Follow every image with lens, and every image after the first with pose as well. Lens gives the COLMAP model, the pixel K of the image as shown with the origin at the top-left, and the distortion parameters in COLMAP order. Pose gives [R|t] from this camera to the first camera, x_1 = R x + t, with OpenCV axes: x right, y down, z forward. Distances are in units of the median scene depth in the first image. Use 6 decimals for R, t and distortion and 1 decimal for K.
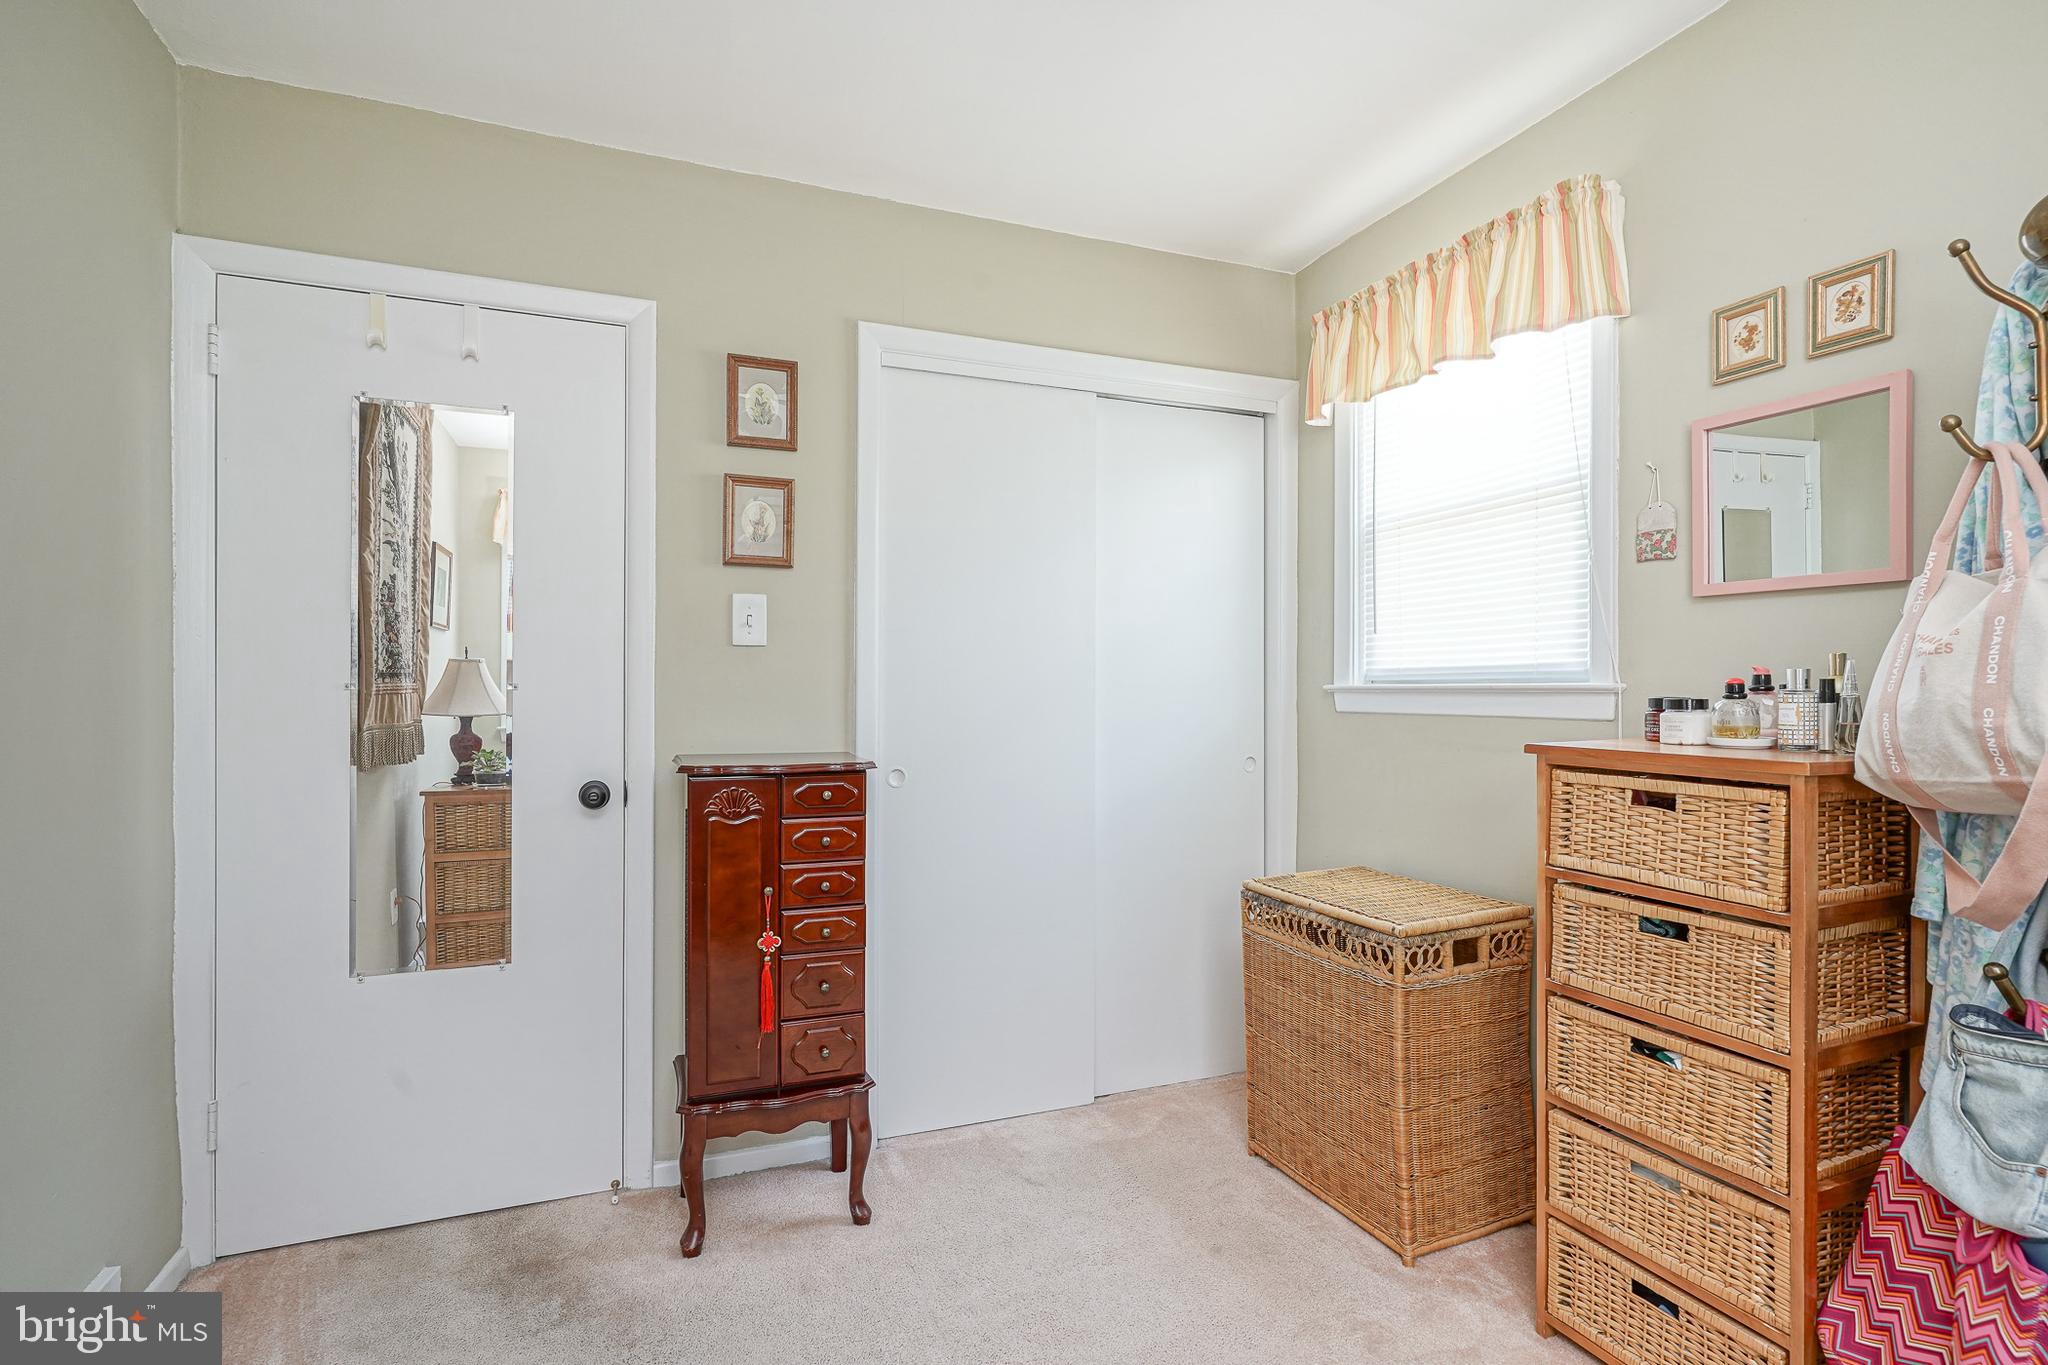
lens RADIAL K [[1024.2, 0, 1044.3], [0, 1024.2, 690.4], [0, 0, 1]] dist [-0.004028, 0.000560]
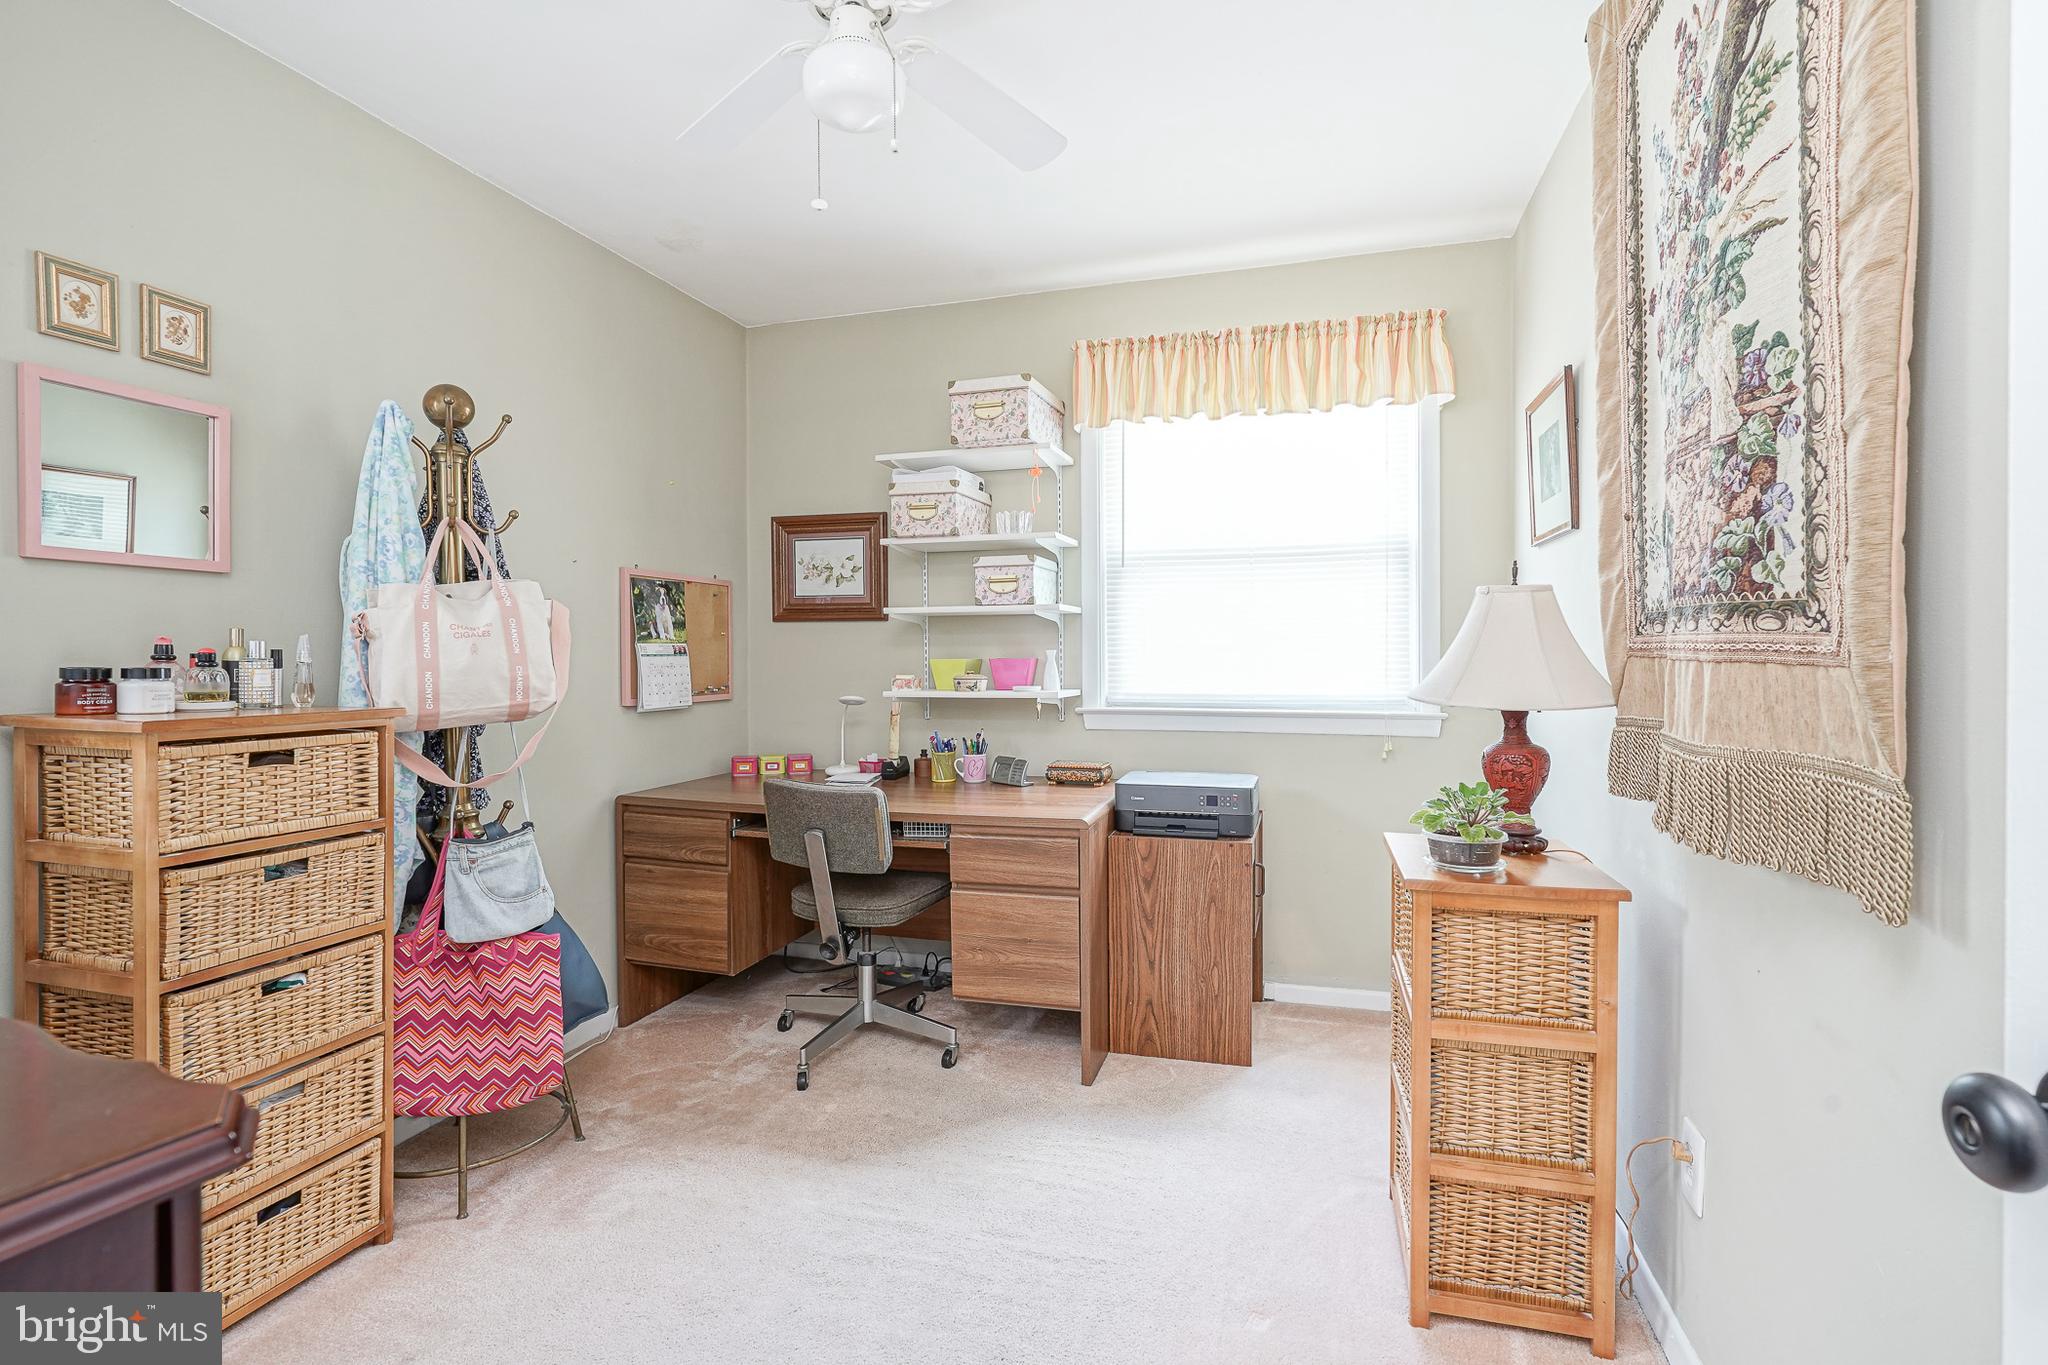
lens RADIAL K [[1024.2, 0, 1044.3], [0, 1024.2, 690.4], [0, 0, 1]] dist [-0.004028, 0.000560]
pose [[-0.791390, -0.015993, 0.611102, -0.723146], [0.008961, 0.999247, 0.037755, 0.000266], [-0.611246, 0.035355, -0.790651, 1.340904]]
